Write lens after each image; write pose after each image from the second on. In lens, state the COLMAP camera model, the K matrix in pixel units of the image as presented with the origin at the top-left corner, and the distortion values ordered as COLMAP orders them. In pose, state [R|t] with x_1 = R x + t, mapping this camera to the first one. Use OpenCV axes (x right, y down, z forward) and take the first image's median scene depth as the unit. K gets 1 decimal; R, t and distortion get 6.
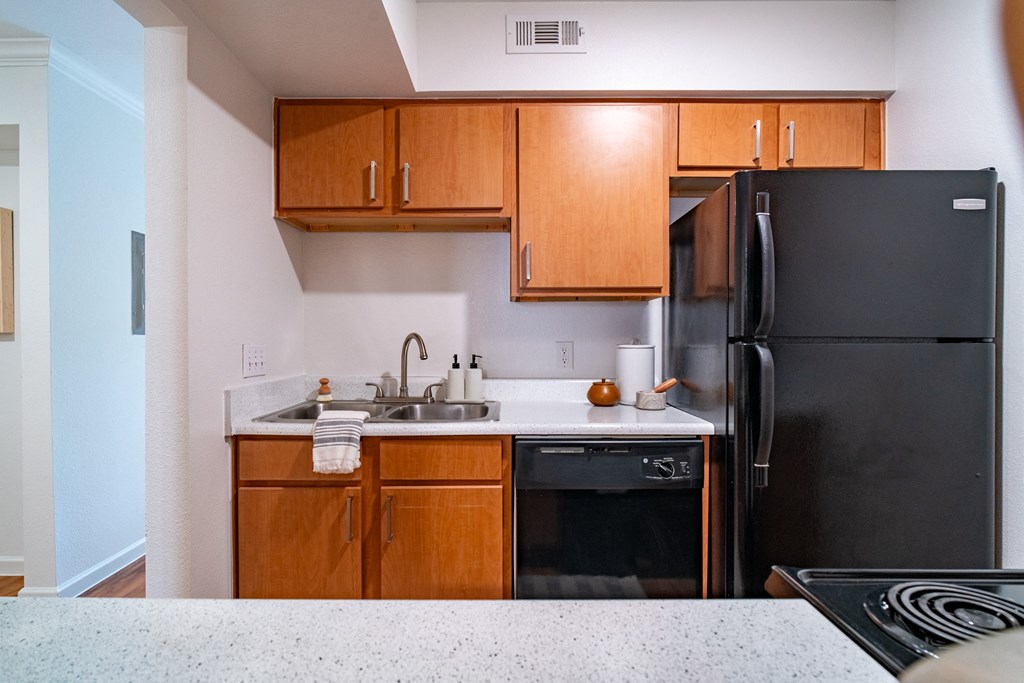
lens RADIAL K [[536.0, 0, 510.6], [0, 536.0, 340.4], [0, 0, 1]] dist [-0.005084, 0.002917]
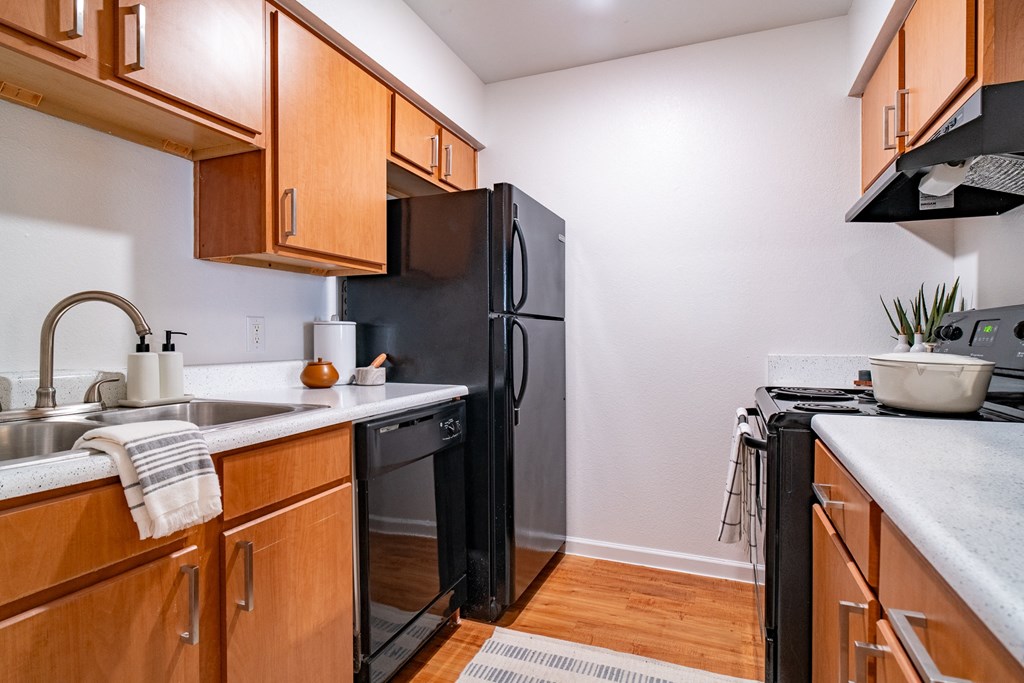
lens RADIAL K [[536.0, 0, 509.1], [0, 536.0, 343.2], [0, 0, 1]] dist [-0.005084, 0.002917]
pose [[0.382970, -0.013406, 0.923664, -0.680138], [0.006577, 0.999909, 0.011786, 0.048129], [-0.923738, 0.001561, 0.383023, 0.454295]]
